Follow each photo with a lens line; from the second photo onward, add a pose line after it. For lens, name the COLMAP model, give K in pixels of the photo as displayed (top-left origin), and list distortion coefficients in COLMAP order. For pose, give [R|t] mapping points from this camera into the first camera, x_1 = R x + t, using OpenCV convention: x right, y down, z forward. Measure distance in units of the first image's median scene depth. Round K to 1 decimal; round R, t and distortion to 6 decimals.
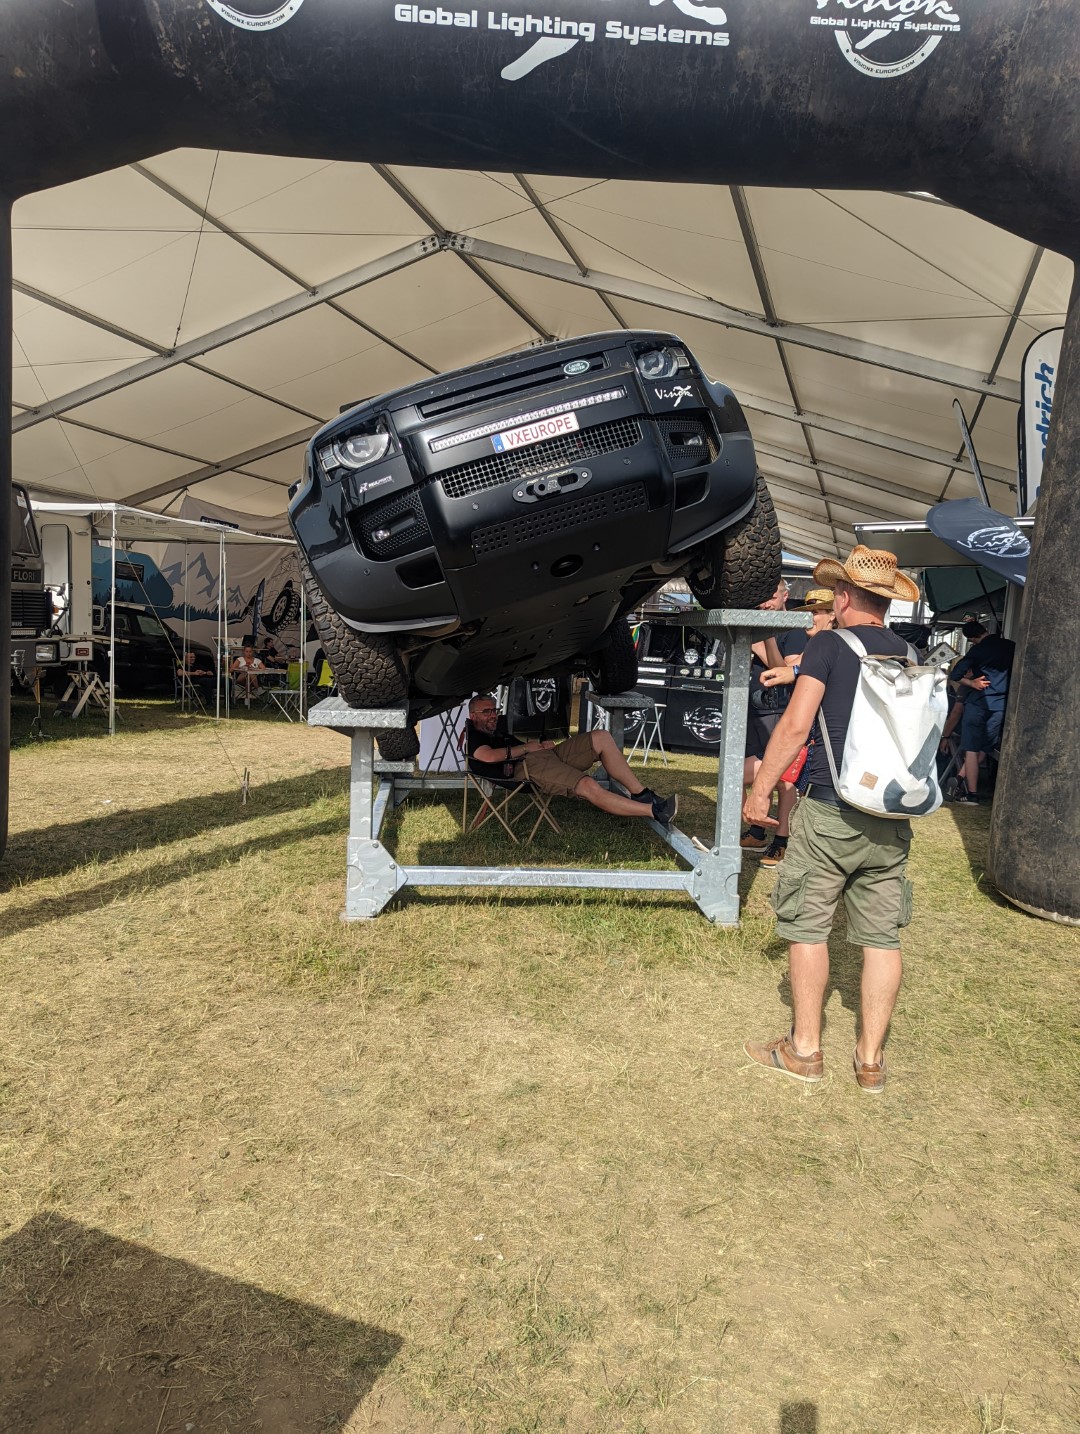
lens RADIAL K [[997.4, 0, 540.3], [0, 997.4, 751.8], [0, 0, 1]] dist [0.039230, -0.000294]
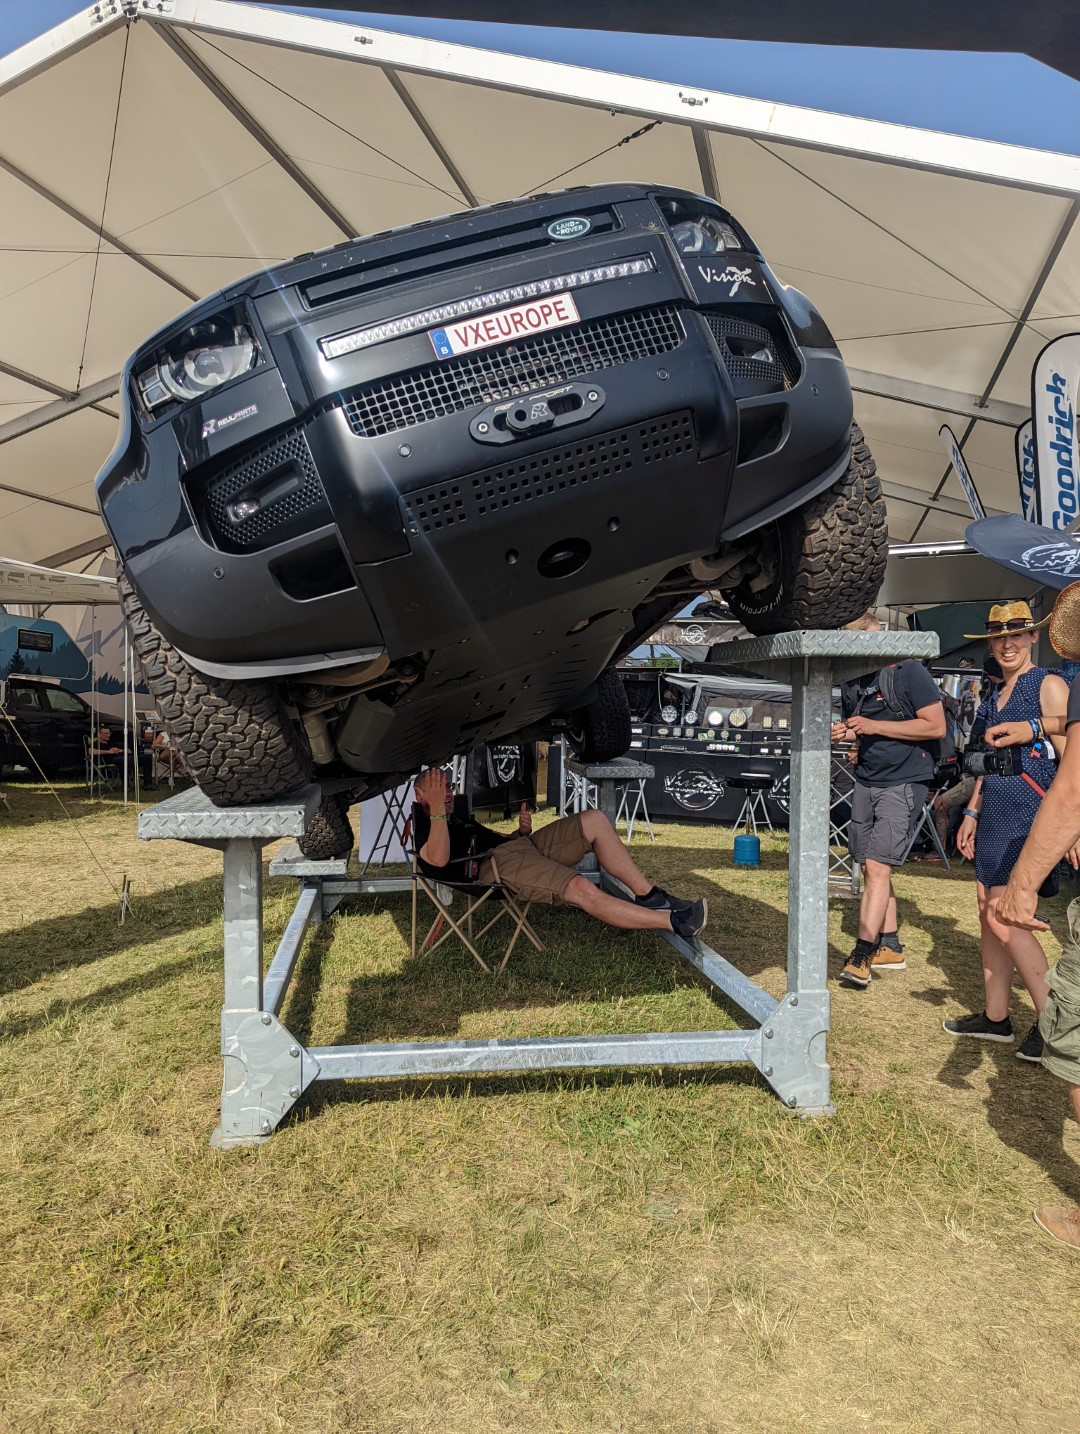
lens RADIAL K [[997.4, 0, 540.3], [0, 997.4, 751.8], [0, 0, 1]] dist [0.039230, -0.000294]
pose [[0.998412, -0.033976, 0.044929, -0.015244], [0.036779, 0.997329, -0.063102, -0.028317], [-0.042665, 0.064655, 0.996995, 0.344522]]
